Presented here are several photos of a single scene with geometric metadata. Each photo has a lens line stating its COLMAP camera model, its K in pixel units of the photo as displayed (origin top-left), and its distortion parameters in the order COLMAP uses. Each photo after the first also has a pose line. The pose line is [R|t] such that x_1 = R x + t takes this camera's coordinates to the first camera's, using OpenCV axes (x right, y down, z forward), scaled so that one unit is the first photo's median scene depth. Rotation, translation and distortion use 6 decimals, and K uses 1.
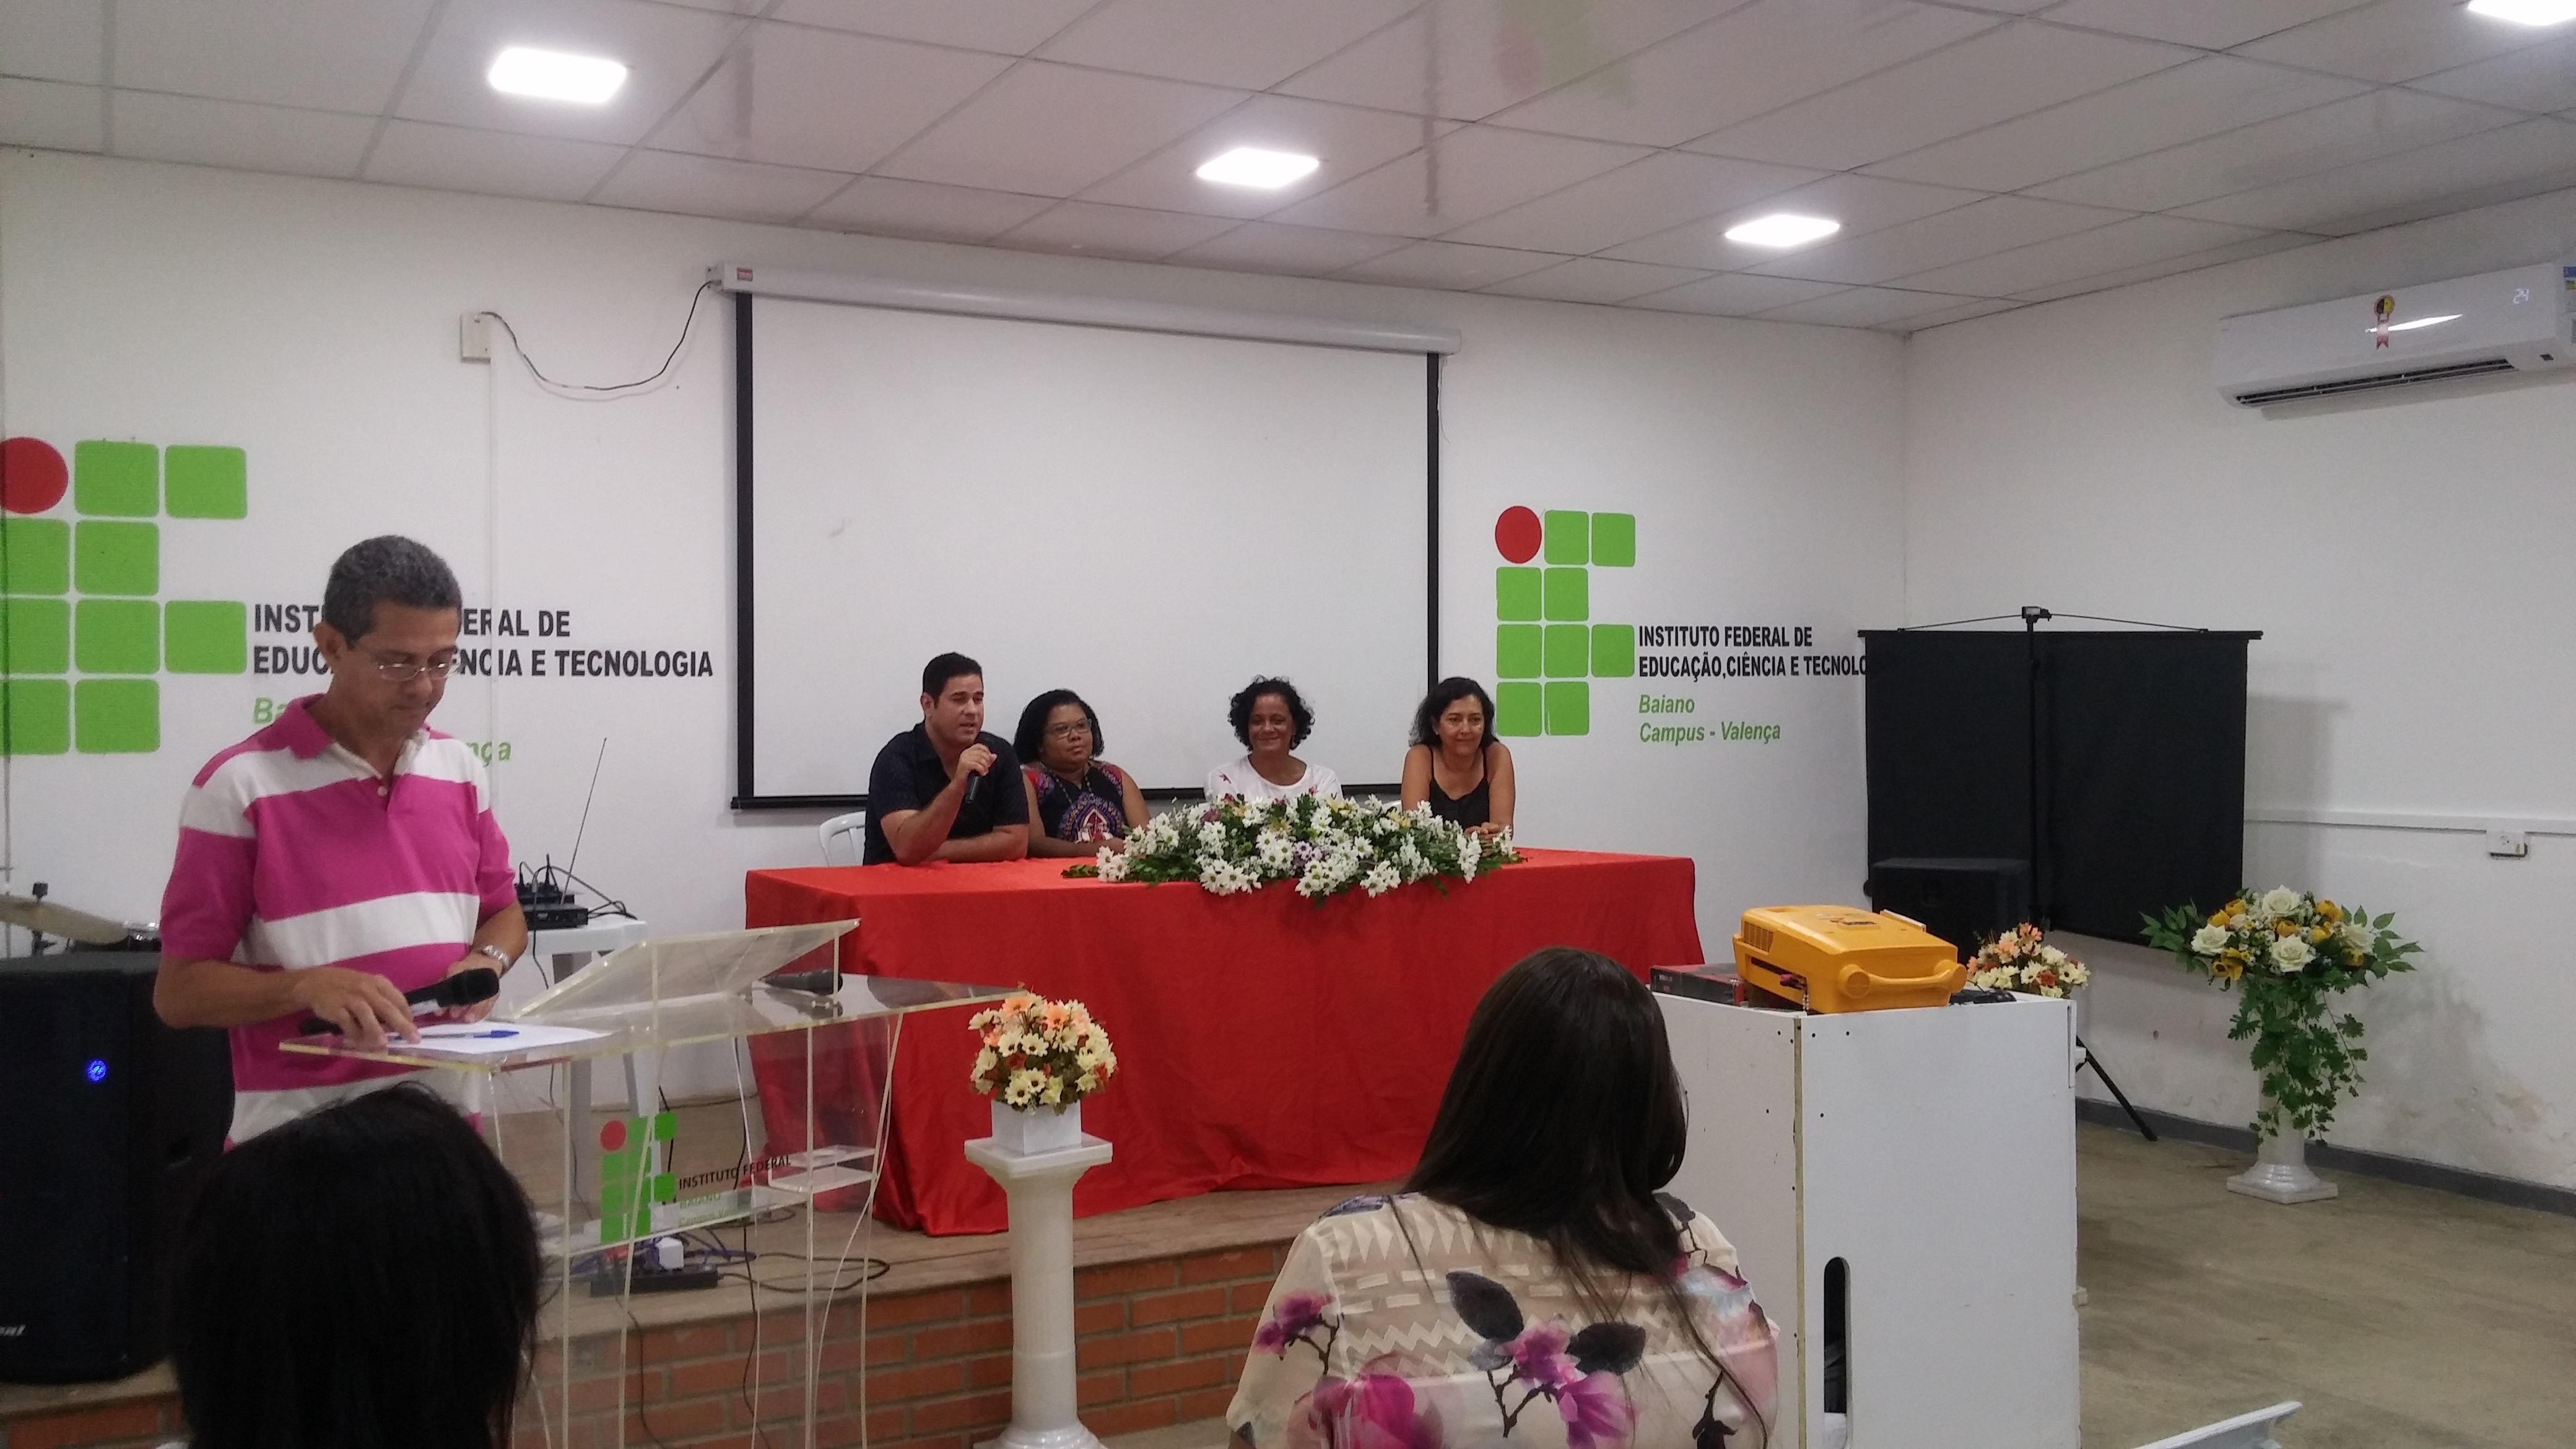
lens RADIAL K [[2384.4, 0, 1313.0], [0, 2384.4, 706.1], [0, 0, 1]] dist [0.086544, -0.002991]
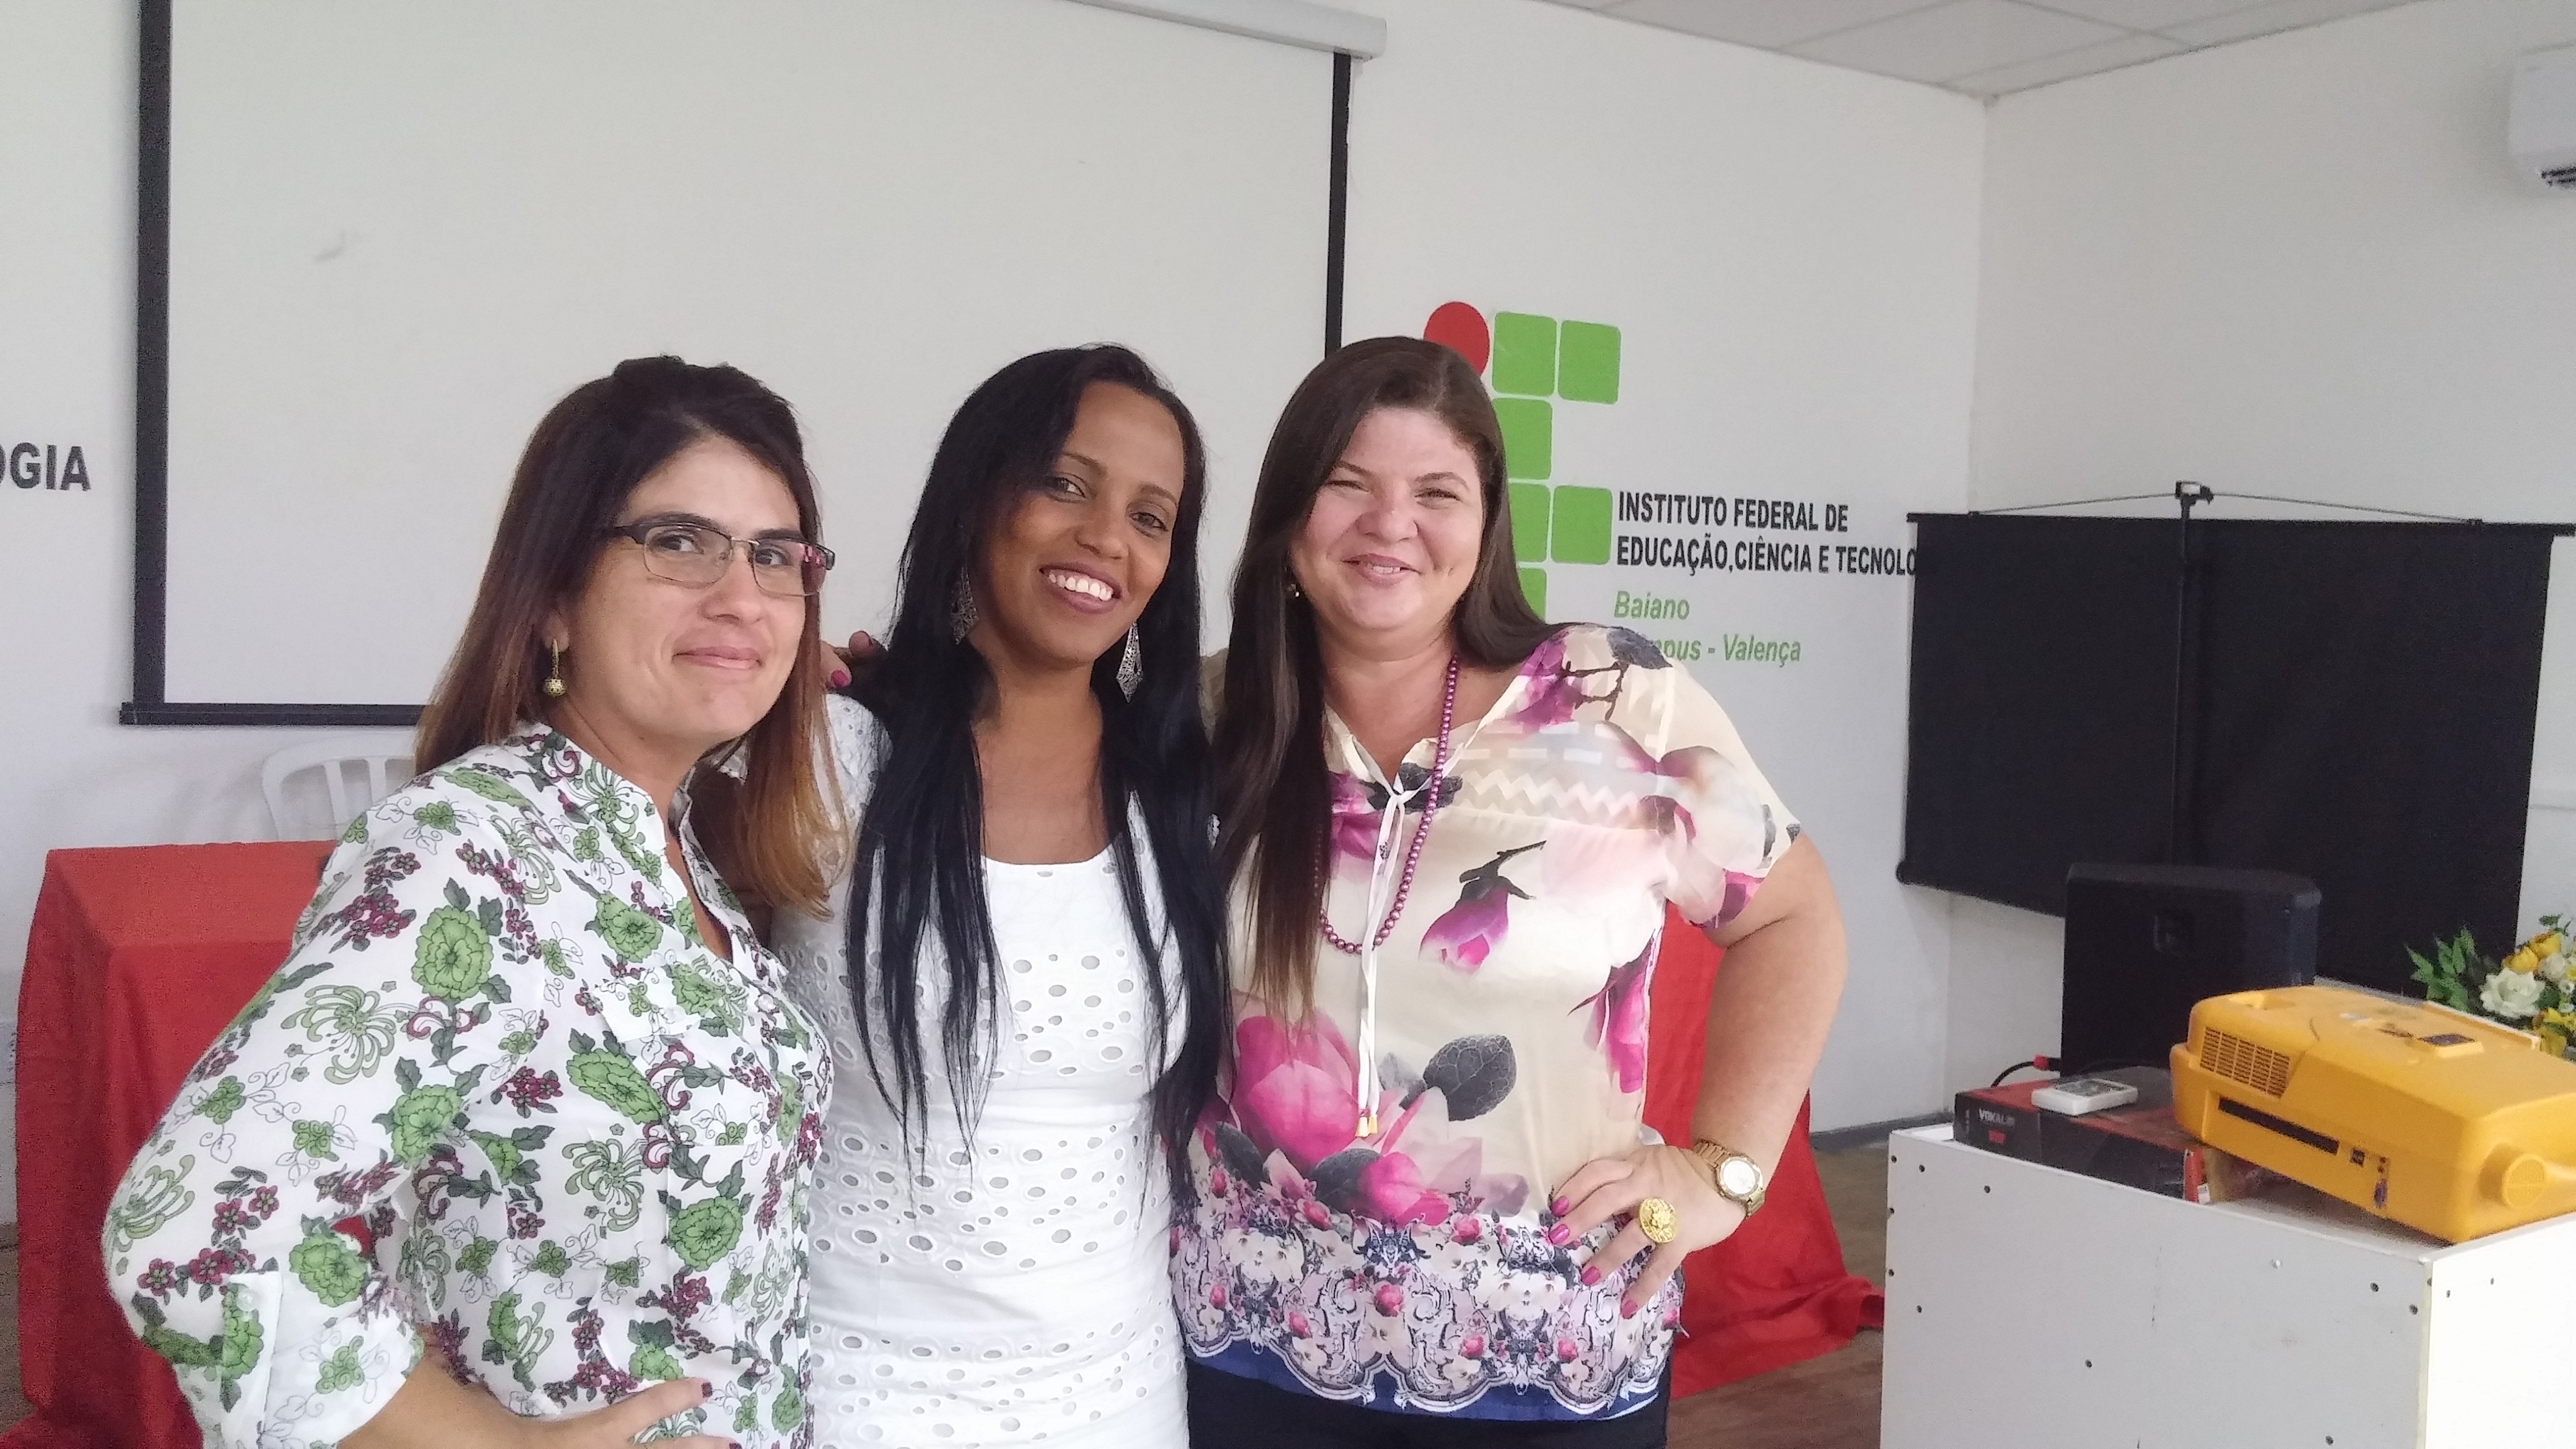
lens RADIAL K [[2384.4, 0, 1370.9], [0, 2384.4, 714.5], [0, 0, 1]] dist [0.086544, -0.002991]
pose [[0.993910, 0.031413, 0.105622, -0.005298], [-0.036027, 0.998465, 0.042062, 0.004385], [-0.104138, -0.045611, 0.993516, 0.318595]]
